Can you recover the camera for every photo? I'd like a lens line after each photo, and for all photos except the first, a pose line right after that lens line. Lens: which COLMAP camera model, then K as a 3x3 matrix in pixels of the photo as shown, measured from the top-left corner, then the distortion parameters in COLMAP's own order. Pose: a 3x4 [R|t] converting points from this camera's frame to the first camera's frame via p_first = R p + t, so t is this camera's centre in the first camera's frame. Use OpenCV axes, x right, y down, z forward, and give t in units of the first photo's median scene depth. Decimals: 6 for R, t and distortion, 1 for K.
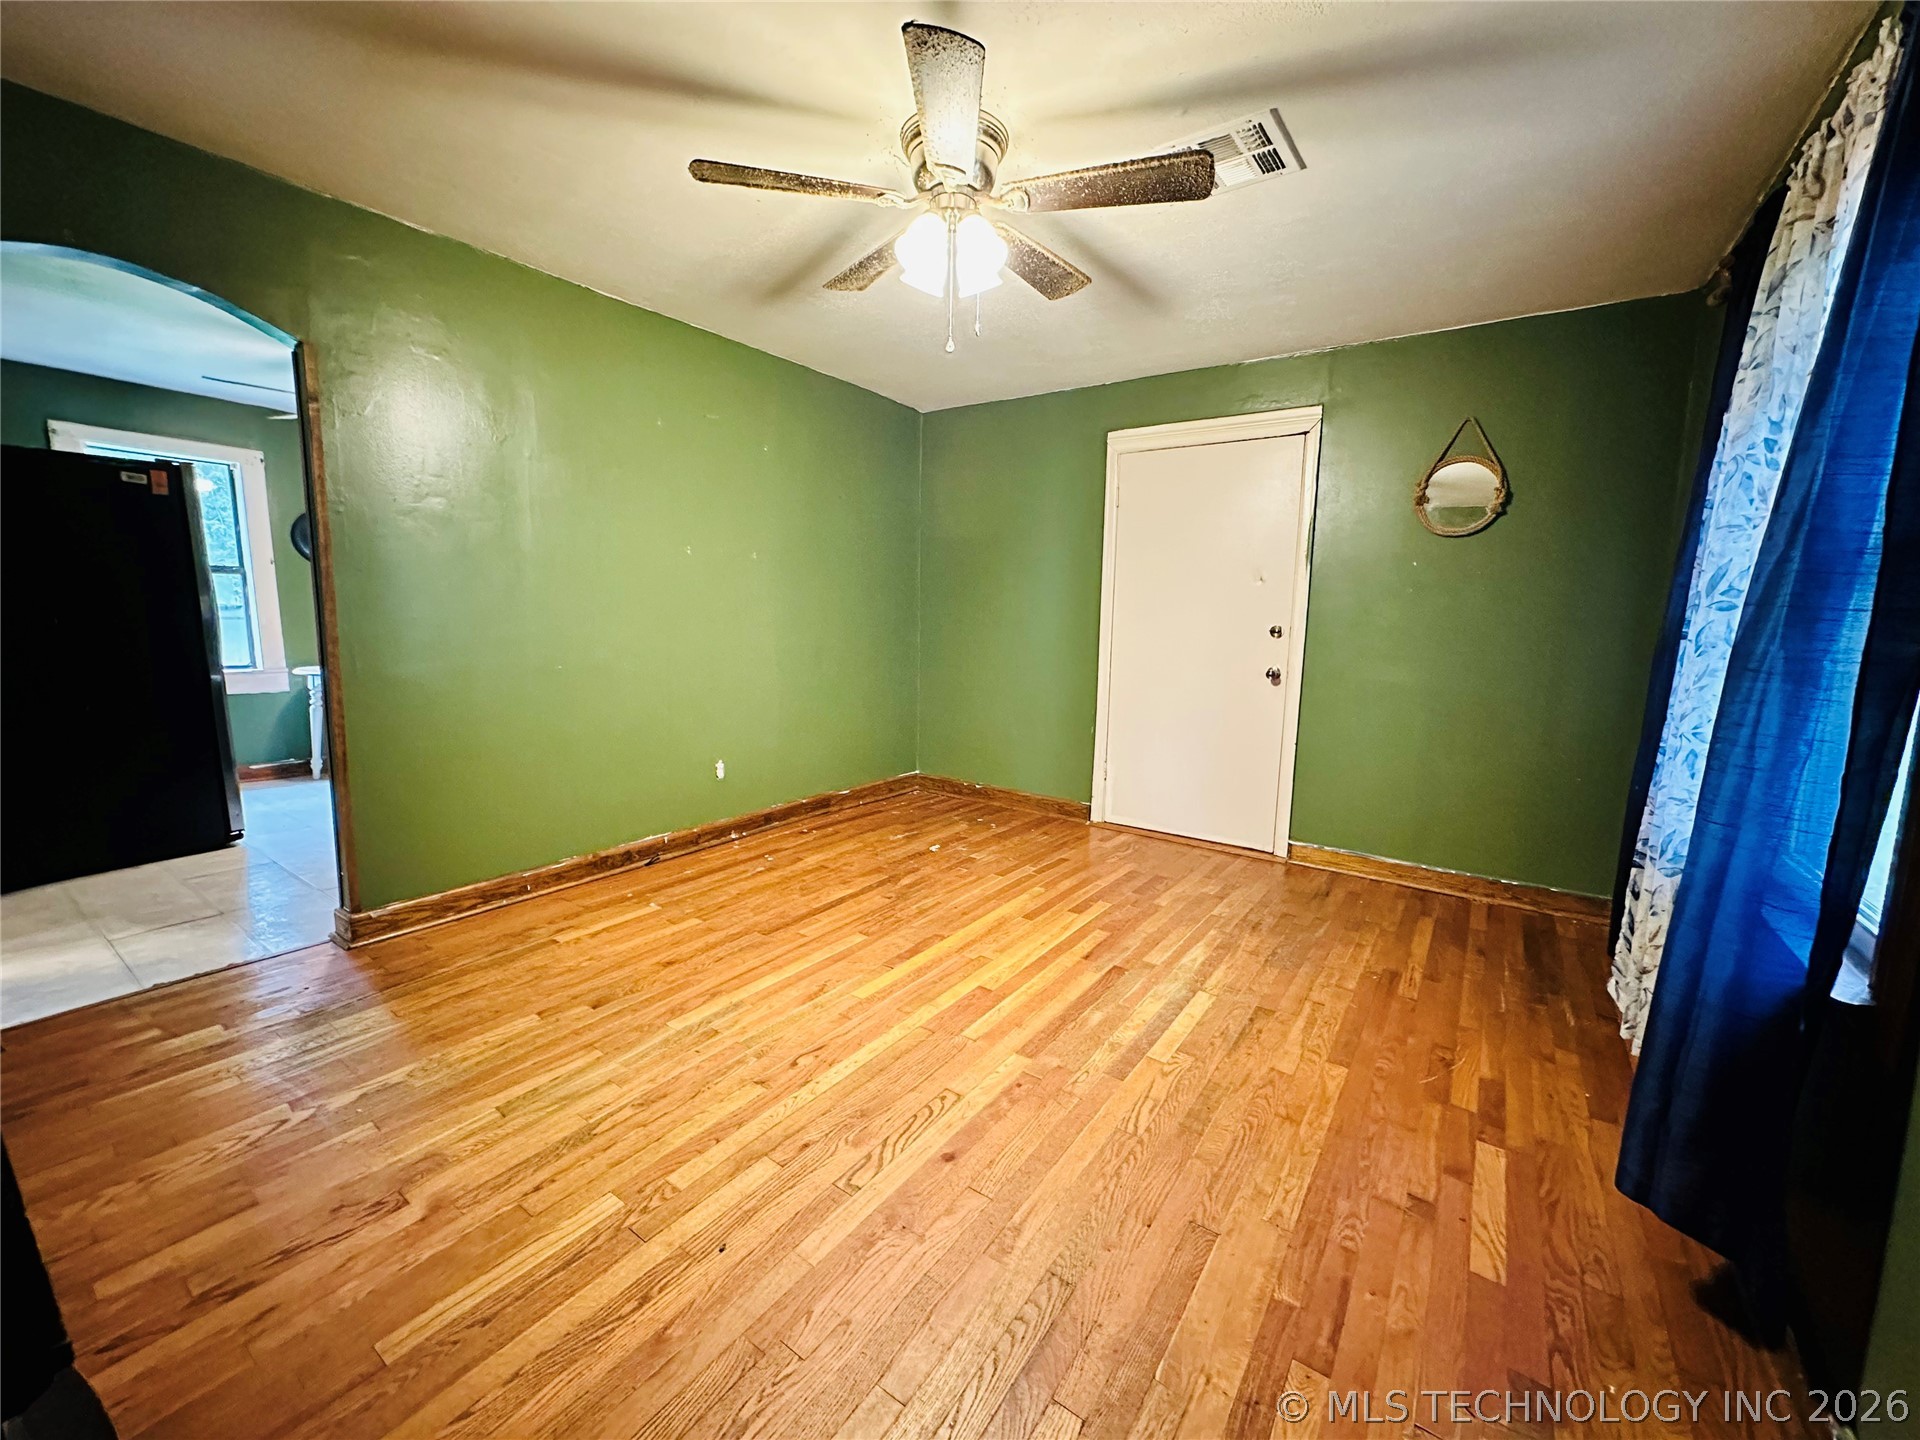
lens RADIAL K [[768.0, 0, 958.9], [0, 768.0, 719.7], [0, 0, 1]] dist [-0.002261, 0.000398]
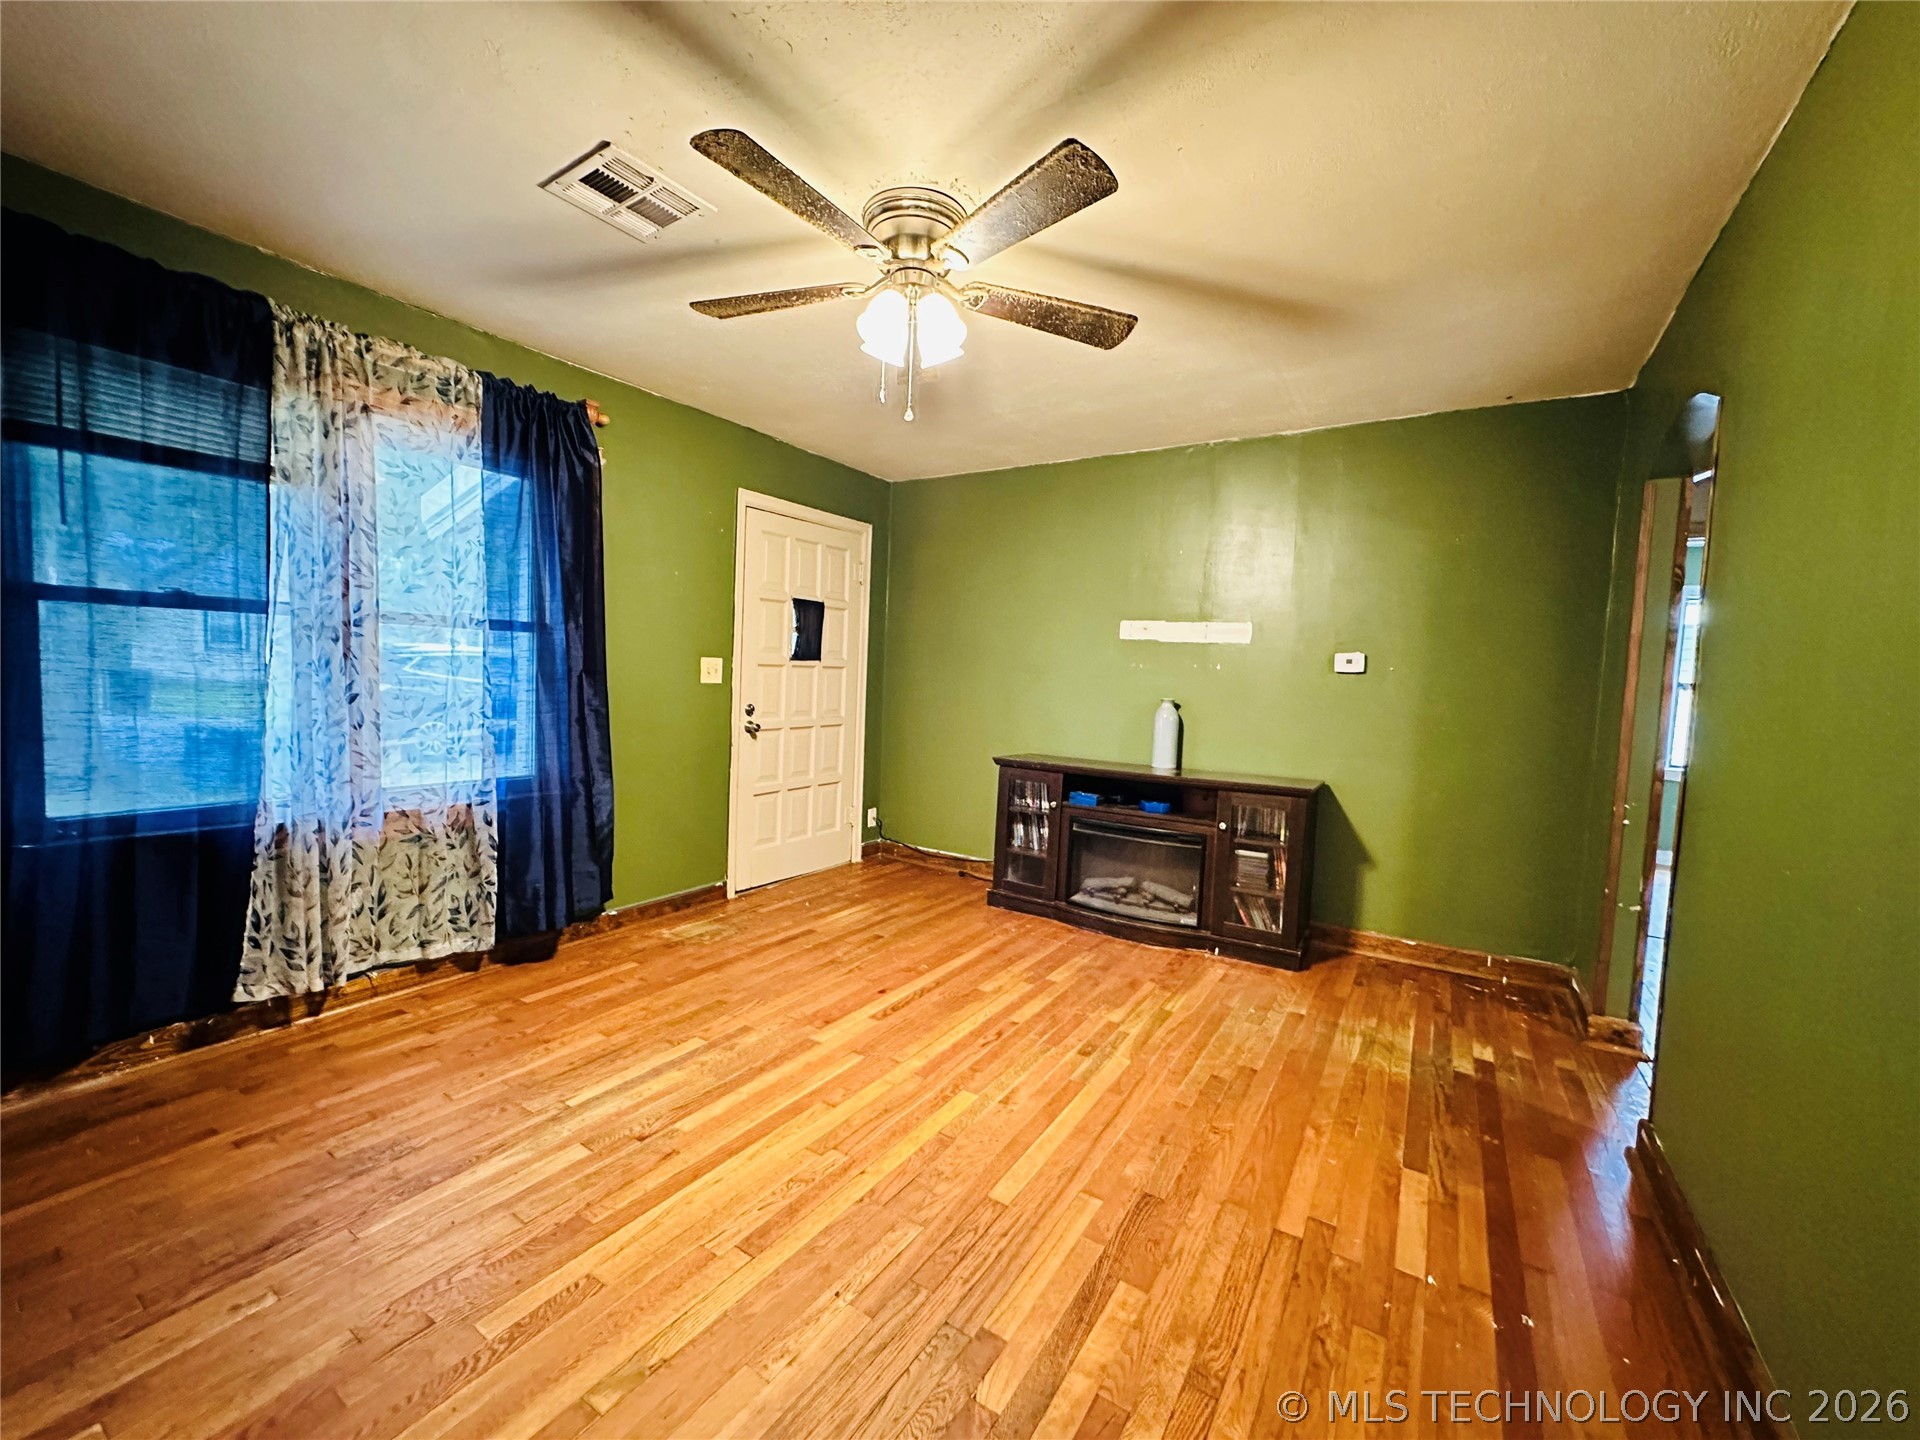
lens RADIAL K [[768.0, 0, 958.9], [0, 768.0, 719.7], [0, 0, 1]] dist [-0.002261, 0.000398]
pose [[-0.997120, -0.060087, -0.046265, -0.051642], [-0.068167, 0.977498, 0.199627, -0.293955], [0.033228, 0.202206, -0.978779, 1.990374]]
